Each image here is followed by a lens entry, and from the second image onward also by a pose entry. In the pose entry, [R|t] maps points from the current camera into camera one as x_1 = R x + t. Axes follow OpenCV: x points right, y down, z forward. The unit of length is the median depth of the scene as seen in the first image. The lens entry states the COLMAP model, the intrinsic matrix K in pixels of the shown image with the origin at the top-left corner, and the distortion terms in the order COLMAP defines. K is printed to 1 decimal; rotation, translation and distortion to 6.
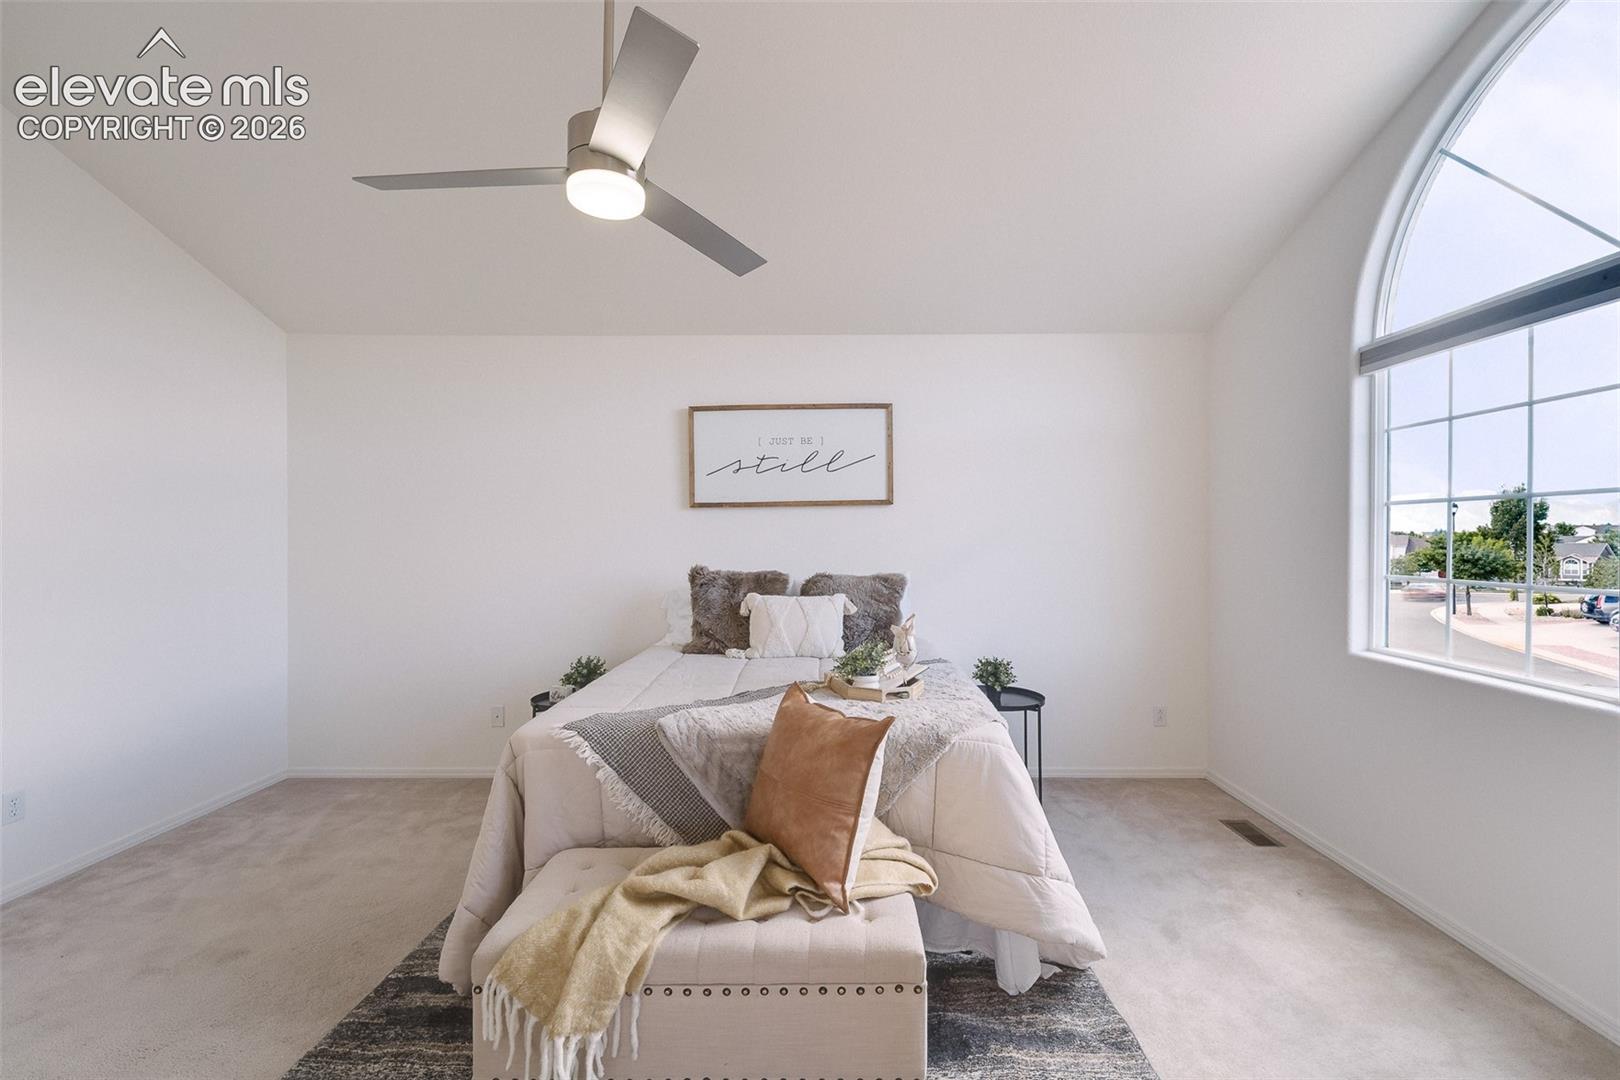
lens RADIAL K [[708.7, 0, 808.8], [0, 708.7, 532.3], [0, 0, 1]] dist [0.032485, -0.019585]
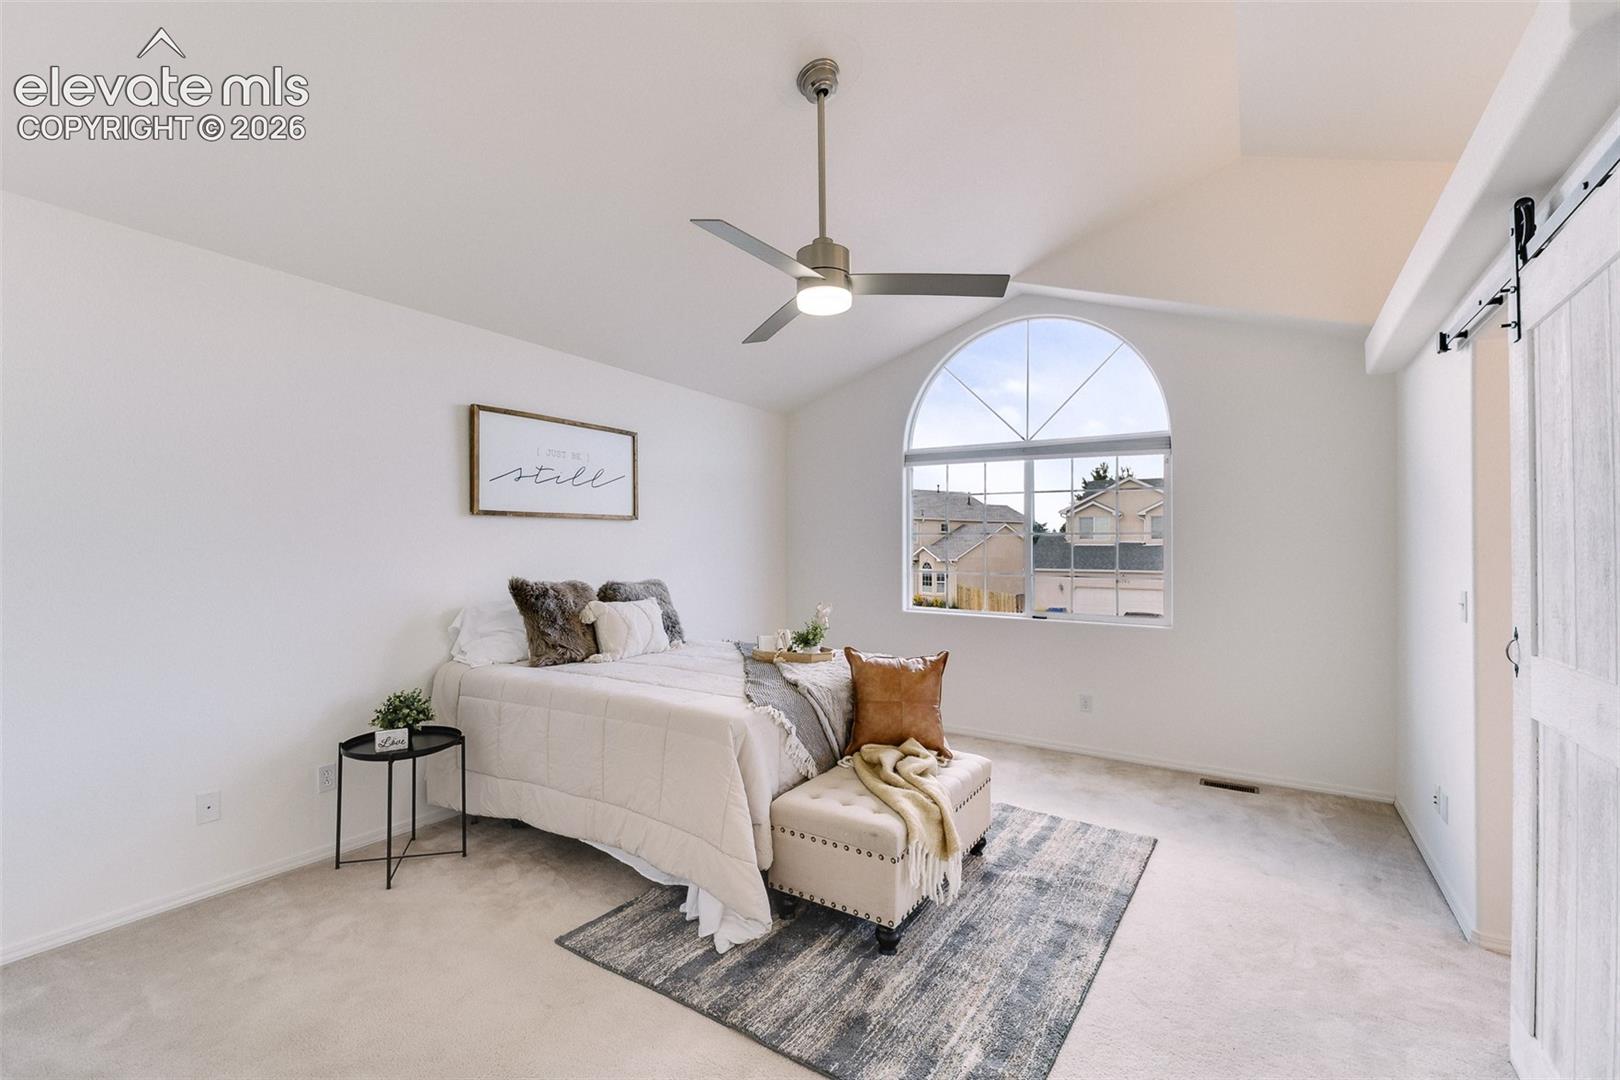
lens RADIAL K [[689.6, 0, 829.4], [0, 689.6, 522.5], [0, 0, 1]] dist [0.021357, -0.020042]
pose [[0.496114, 0.032766, 0.867639, -0.746477], [-0.007368, 0.999411, -0.033529, 0.001603], [-0.868226, 0.010241, 0.496063, 0.171006]]
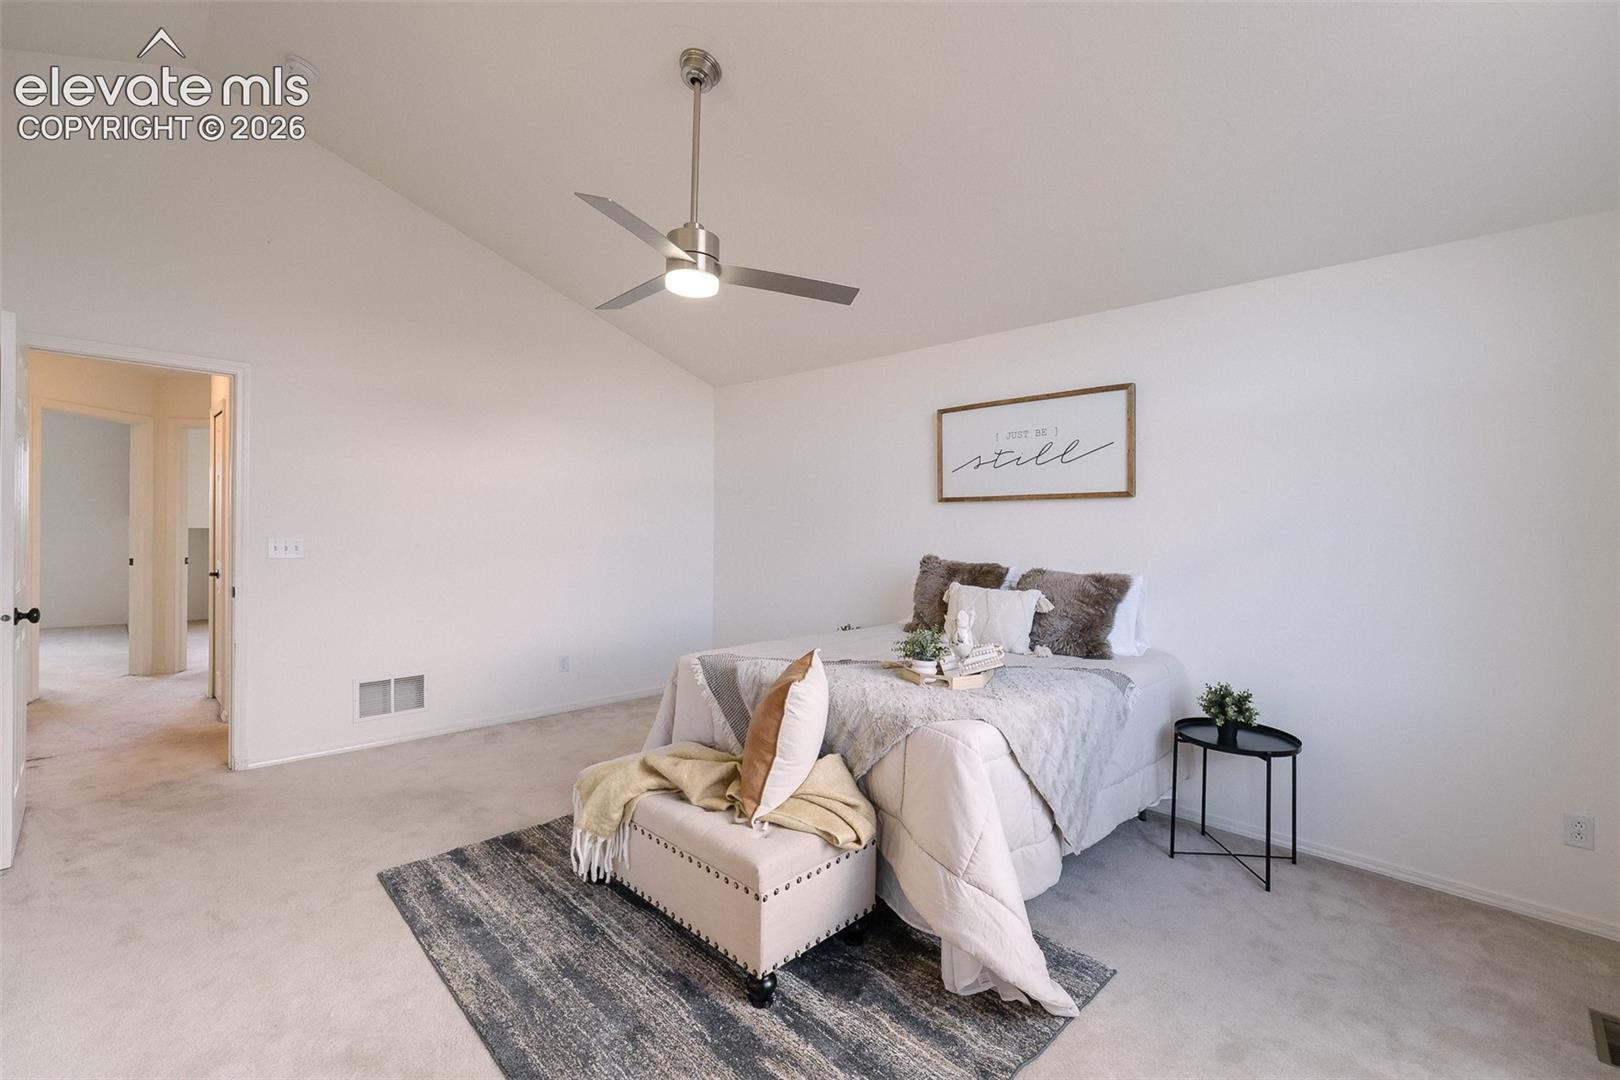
lens RADIAL K [[703.8, 0, 803.7], [0, 703.8, 520.4], [0, 0, 1]] dist [-0.000614, -0.000421]
pose [[0.708424, 0.009848, -0.705718, 0.473667], [-0.017984, 0.999830, -0.004101, 0.001515], [0.705558, 0.015597, 0.708481, 0.091319]]
